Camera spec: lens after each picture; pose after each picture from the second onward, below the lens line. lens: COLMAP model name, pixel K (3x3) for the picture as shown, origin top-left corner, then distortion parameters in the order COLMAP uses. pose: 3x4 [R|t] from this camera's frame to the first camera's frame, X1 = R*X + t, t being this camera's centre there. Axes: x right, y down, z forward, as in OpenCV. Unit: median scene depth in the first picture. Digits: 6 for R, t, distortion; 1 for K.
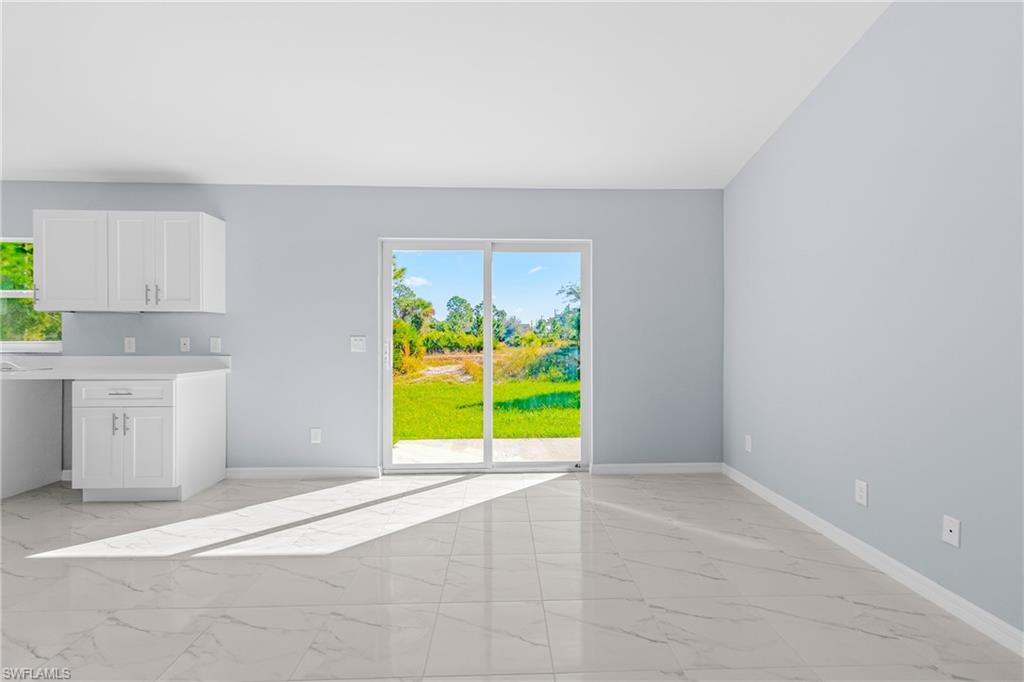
lens RADIAL K [[472.1, 0, 517.6], [0, 472.1, 337.8], [0, 0, 1]] dist [-0.000823, 0.000150]
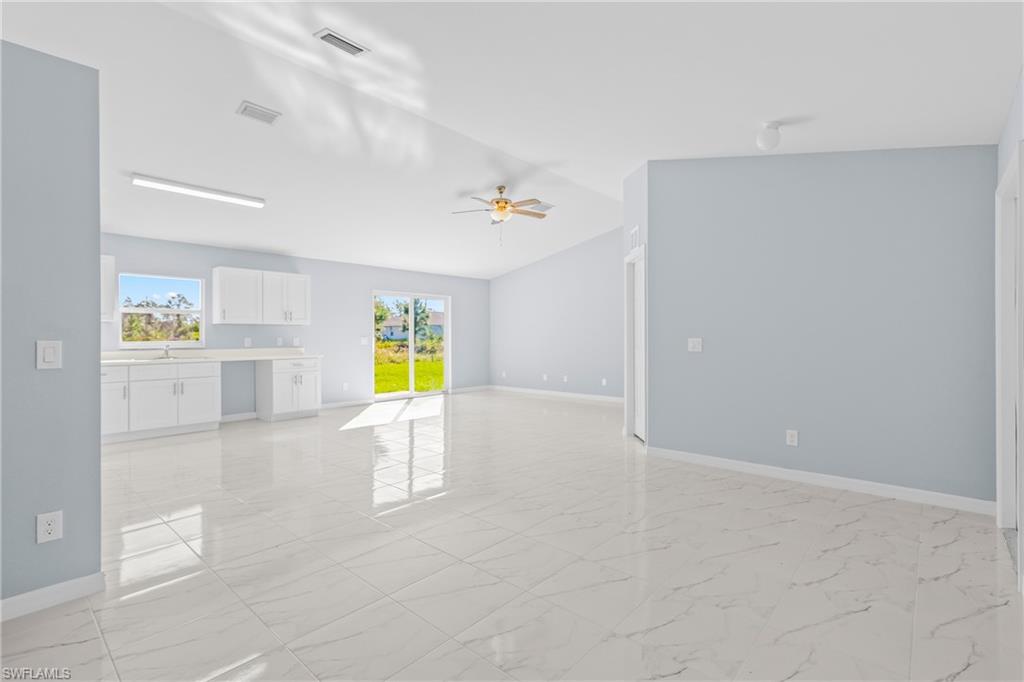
lens RADIAL K [[472.1, 0, 517.6], [0, 472.1, 337.8], [0, 0, 1]] dist [-0.000823, 0.000150]
pose [[0.693354, -0.006232, 0.720571, -1.373373], [0.002209, 0.999976, 0.006523, -0.011324], [-0.720594, -0.002931, 0.693351, -0.934357]]
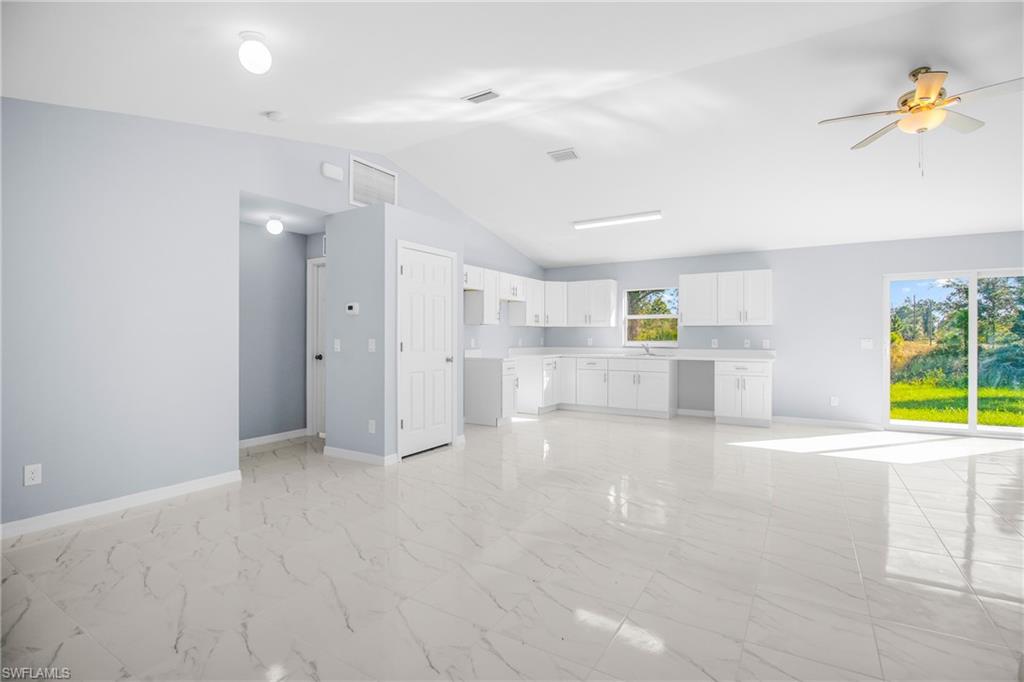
lens RADIAL K [[472.1, 0, 517.6], [0, 472.1, 337.8], [0, 0, 1]] dist [-0.000823, 0.000150]
pose [[0.835777, 0.001113, -0.549068, -0.448150], [-0.000138, 0.999998, 0.001817, -0.009800], [0.549069, -0.001443, 0.835776, -0.936674]]
